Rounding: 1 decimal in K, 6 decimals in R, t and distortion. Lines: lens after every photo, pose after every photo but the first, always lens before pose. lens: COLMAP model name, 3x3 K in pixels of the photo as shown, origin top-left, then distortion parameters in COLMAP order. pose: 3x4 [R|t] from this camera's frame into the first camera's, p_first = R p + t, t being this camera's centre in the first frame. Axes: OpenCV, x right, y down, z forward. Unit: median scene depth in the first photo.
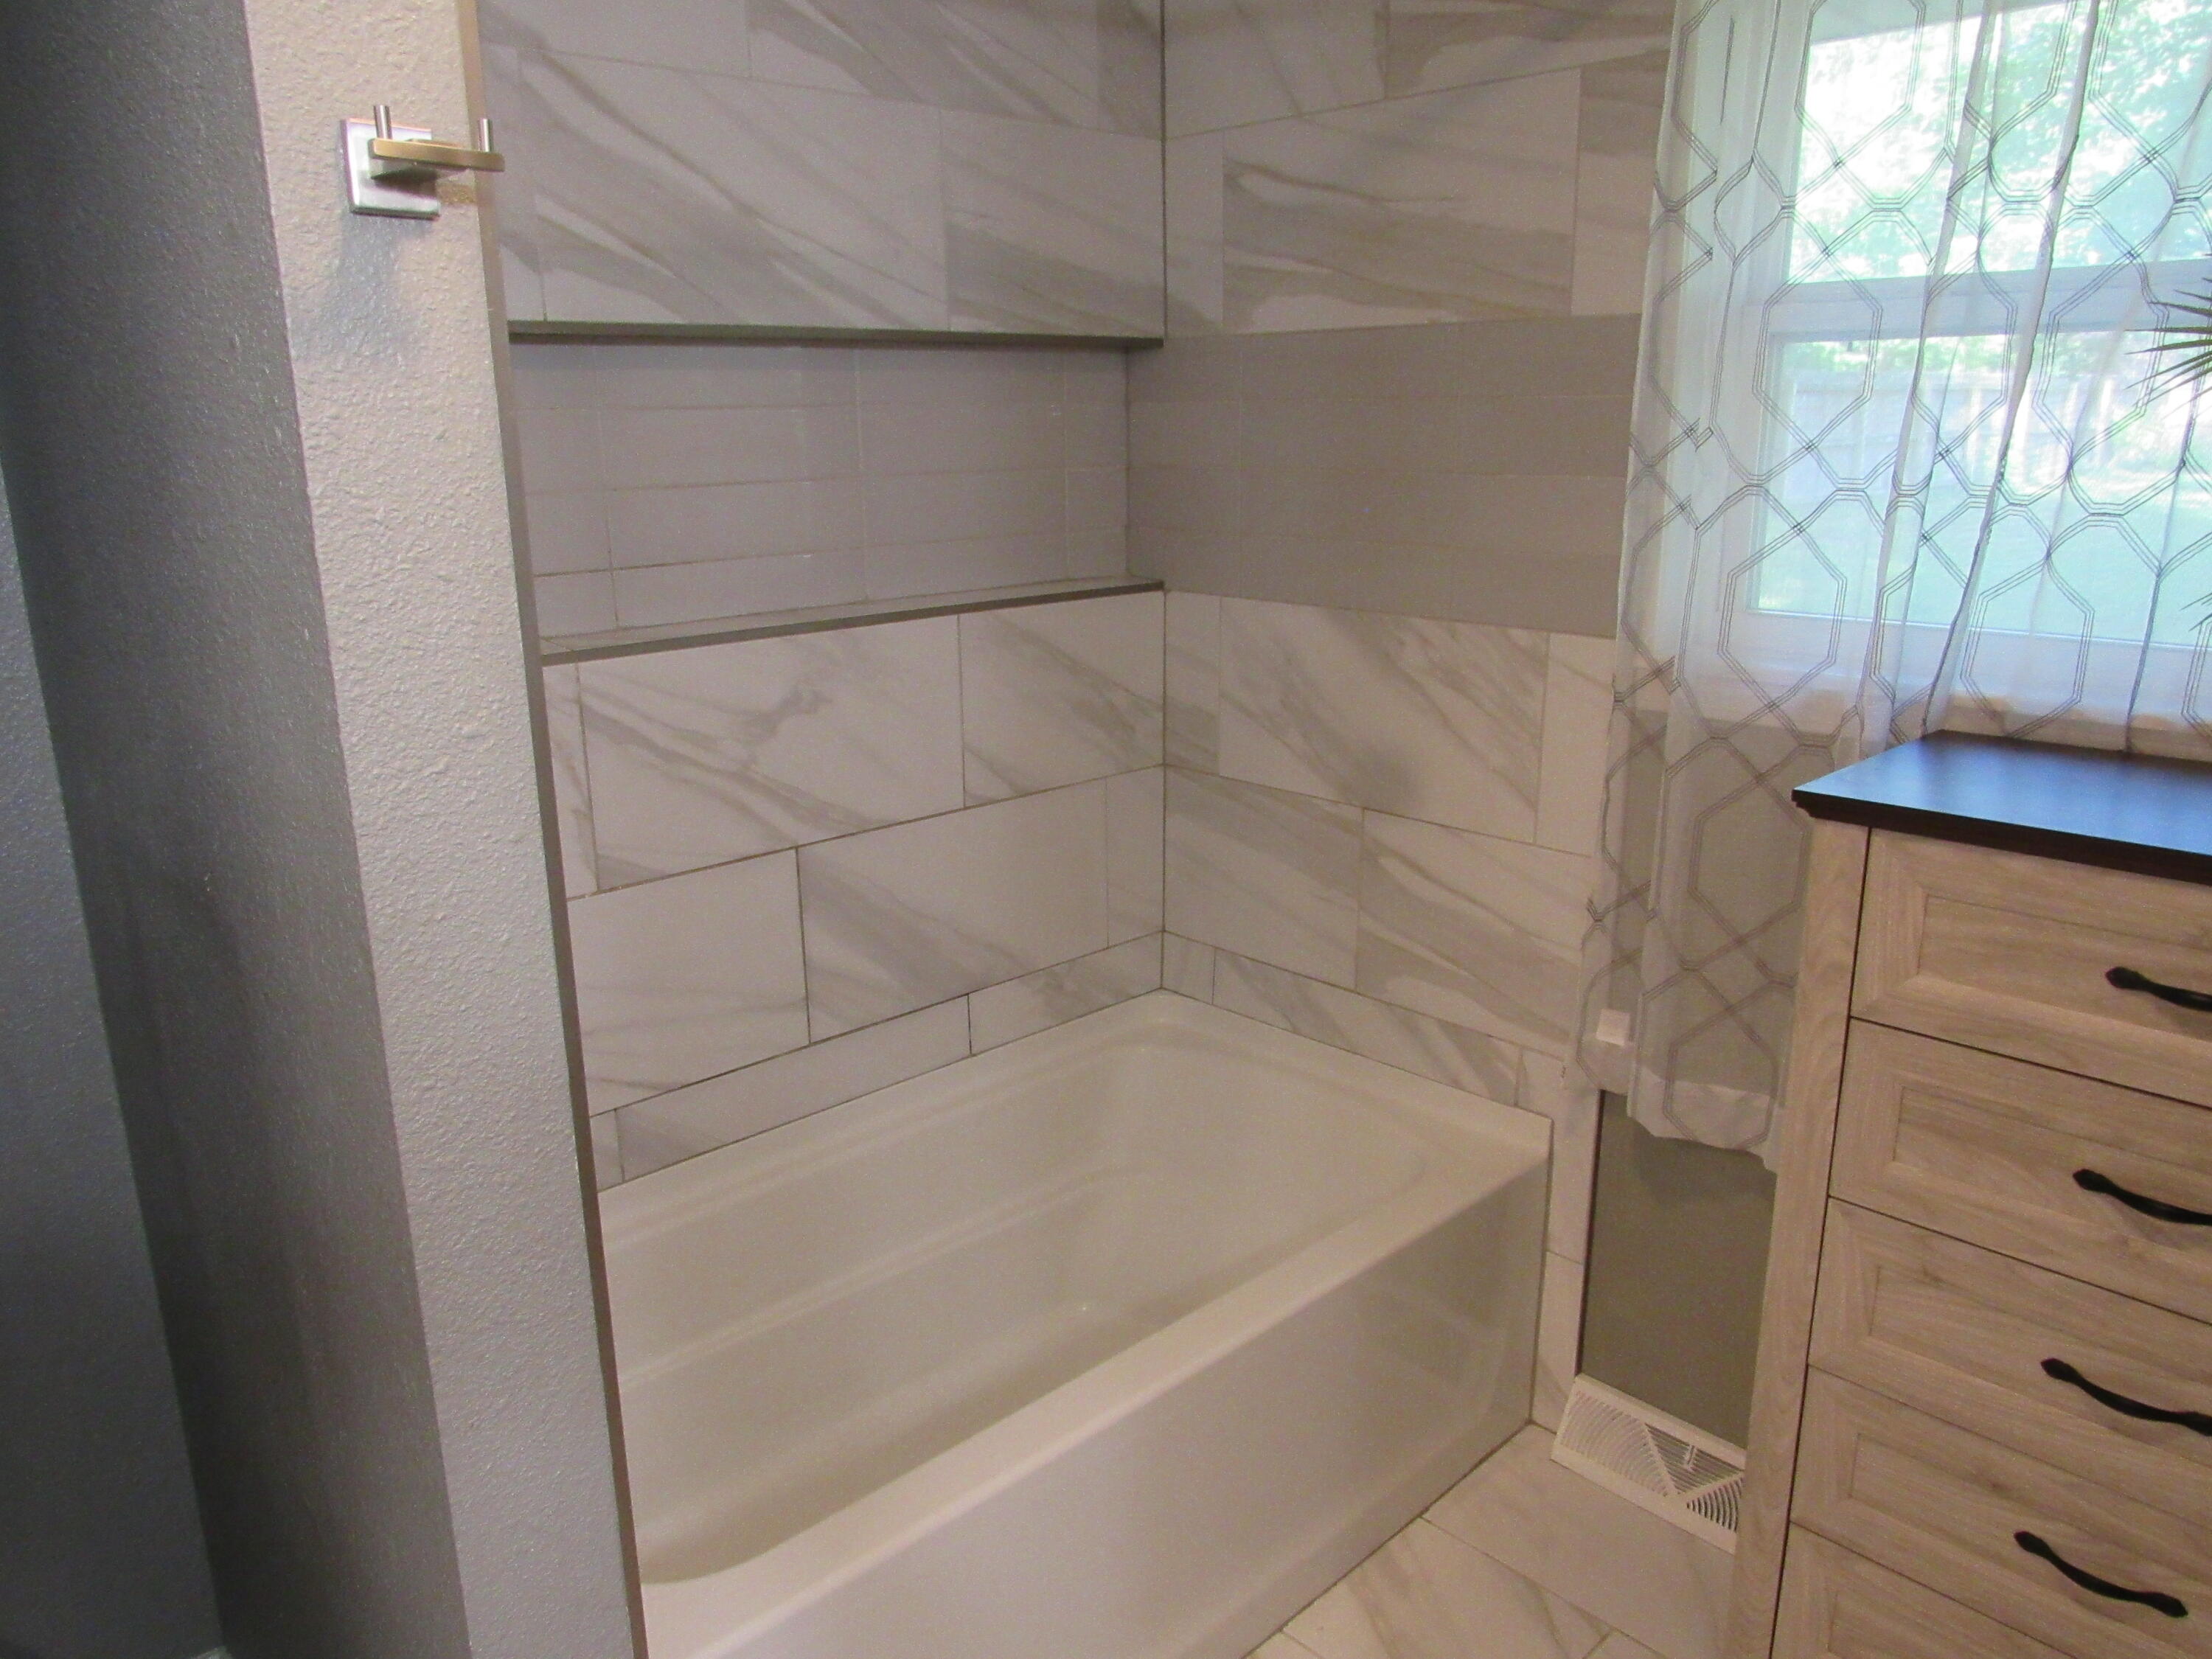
lens RADIAL K [[1602.4, 0, 1102.8], [0, 1602.4, 834.1], [0, 0, 1]] dist [-0.029410, 0.009735]
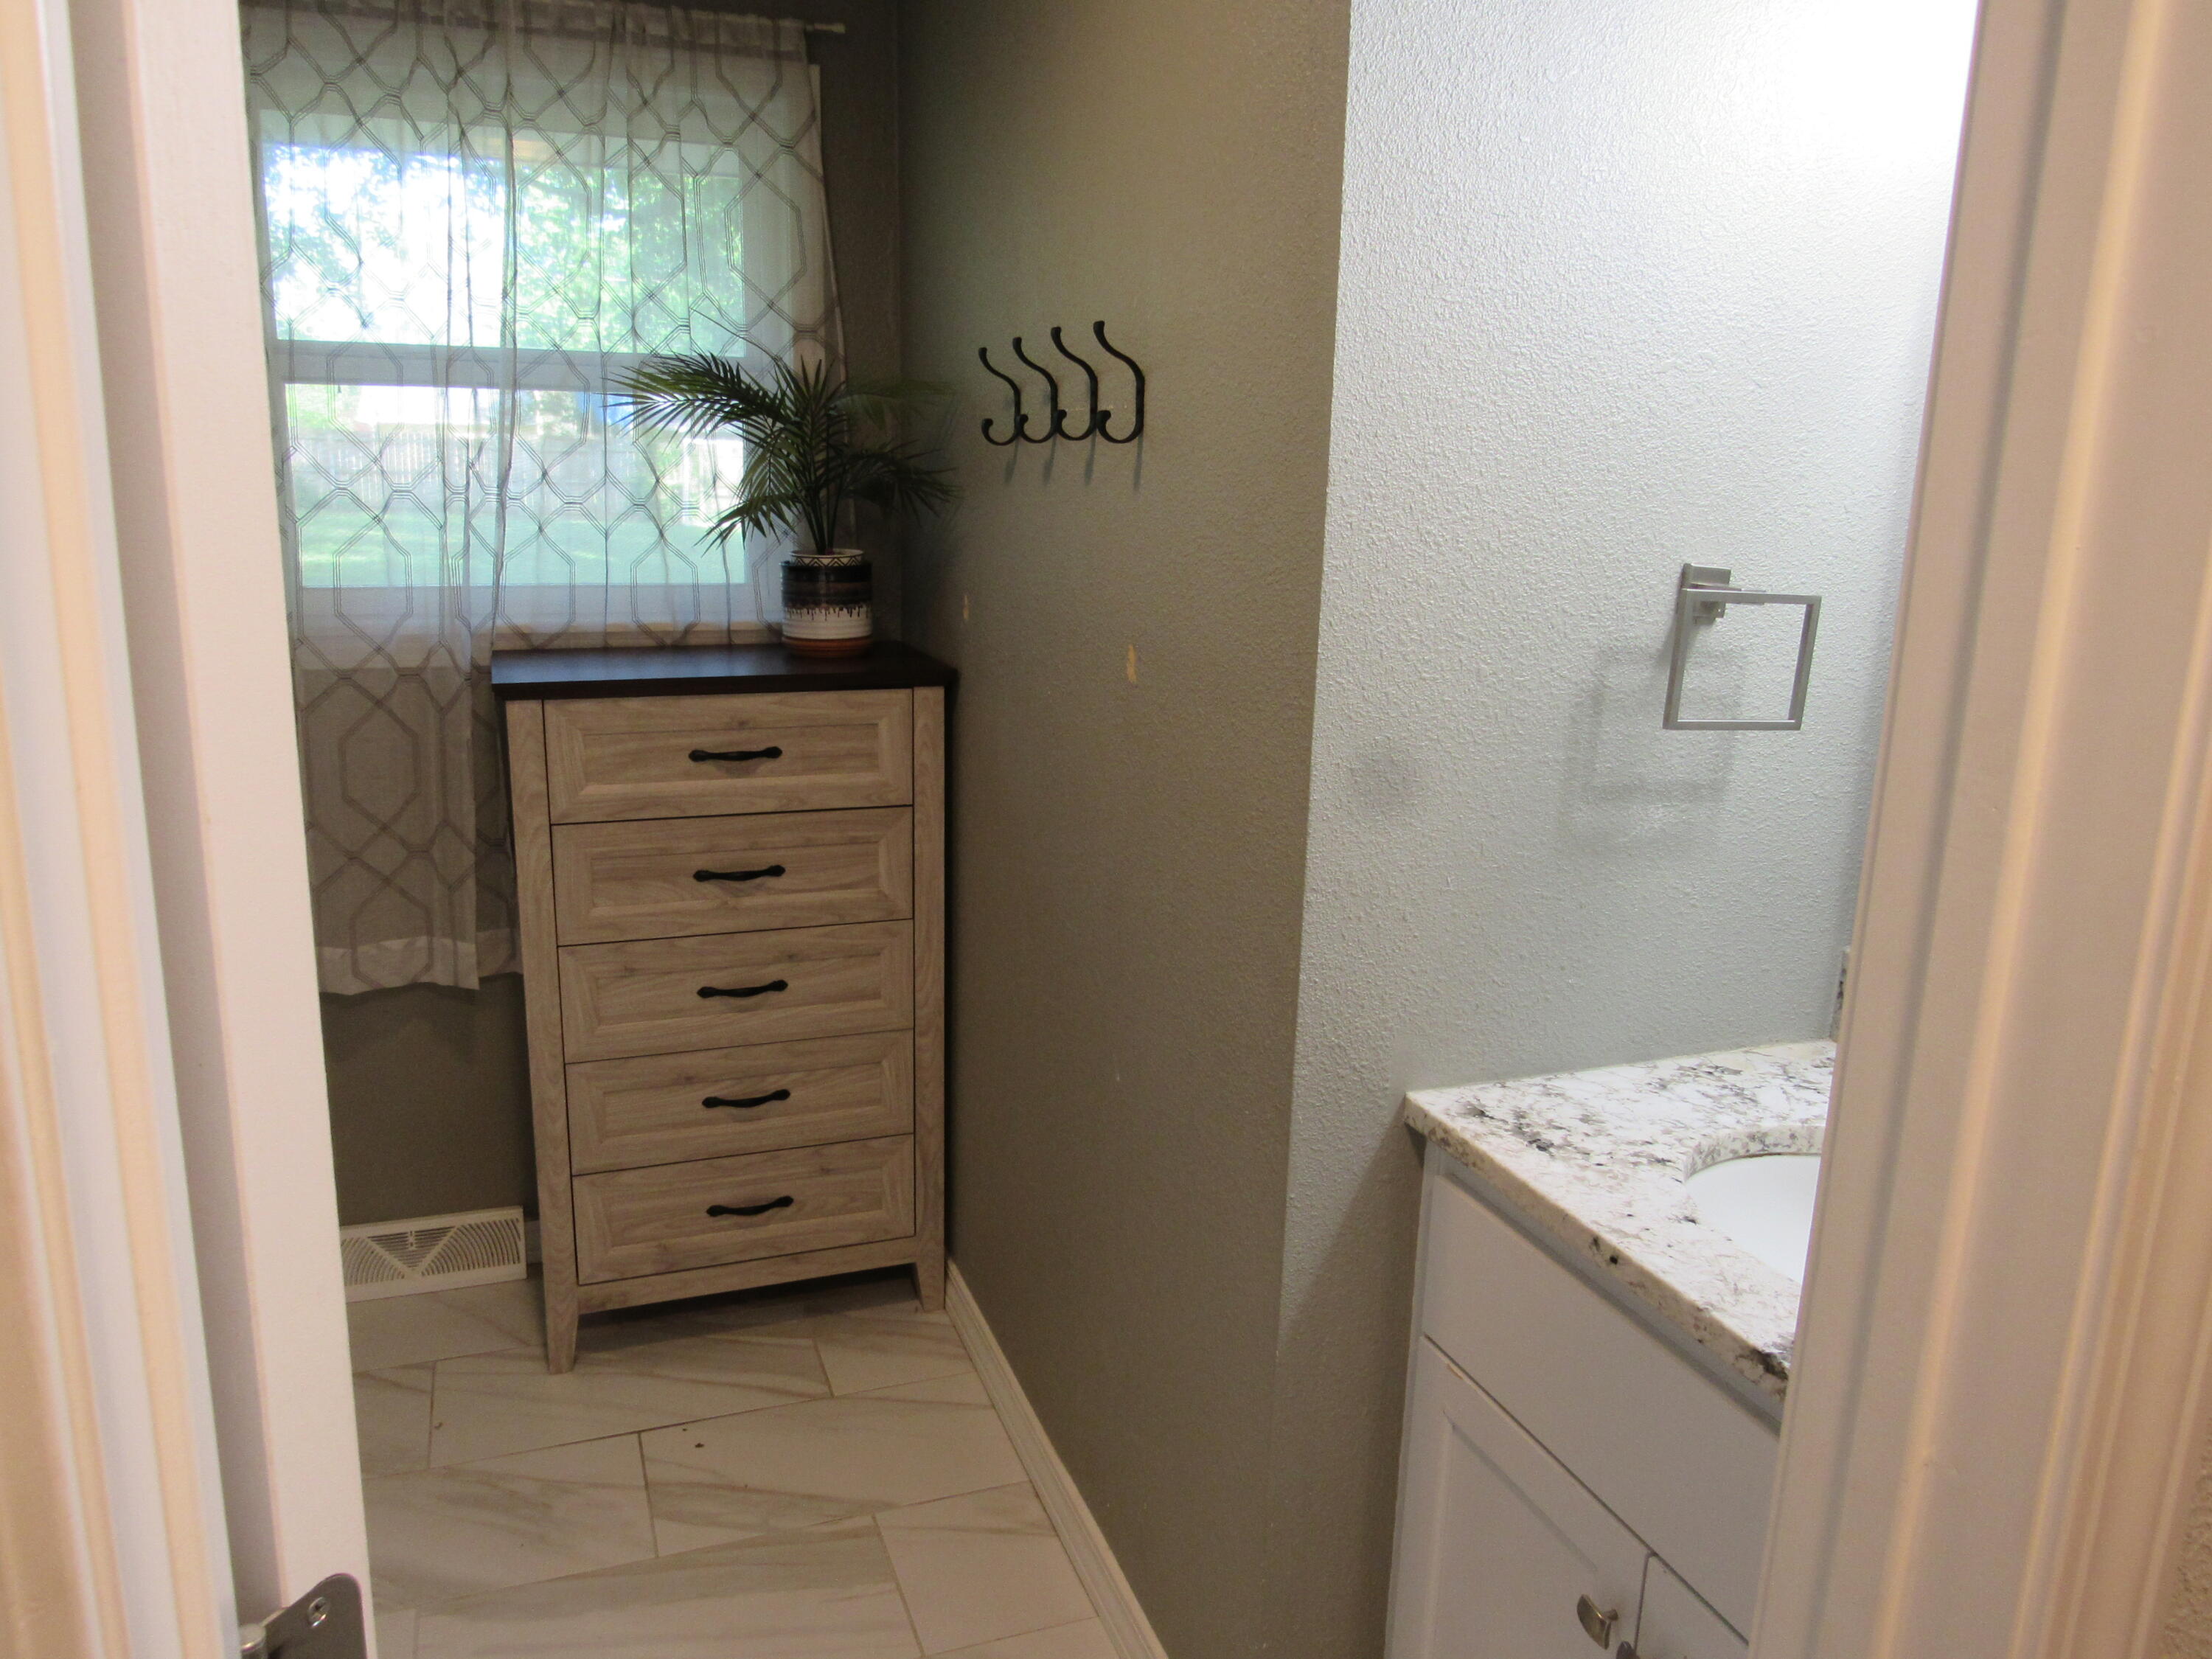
lens RADIAL K [[1602.4, 0, 1102.8], [0, 1602.4, 834.1], [0, 0, 1]] dist [-0.029410, 0.009735]
pose [[0.400377, -0.195029, 0.895356, -0.684867], [0.212937, 0.970144, 0.116100, 0.054410], [-0.891266, 0.144171, 0.429952, -0.147329]]
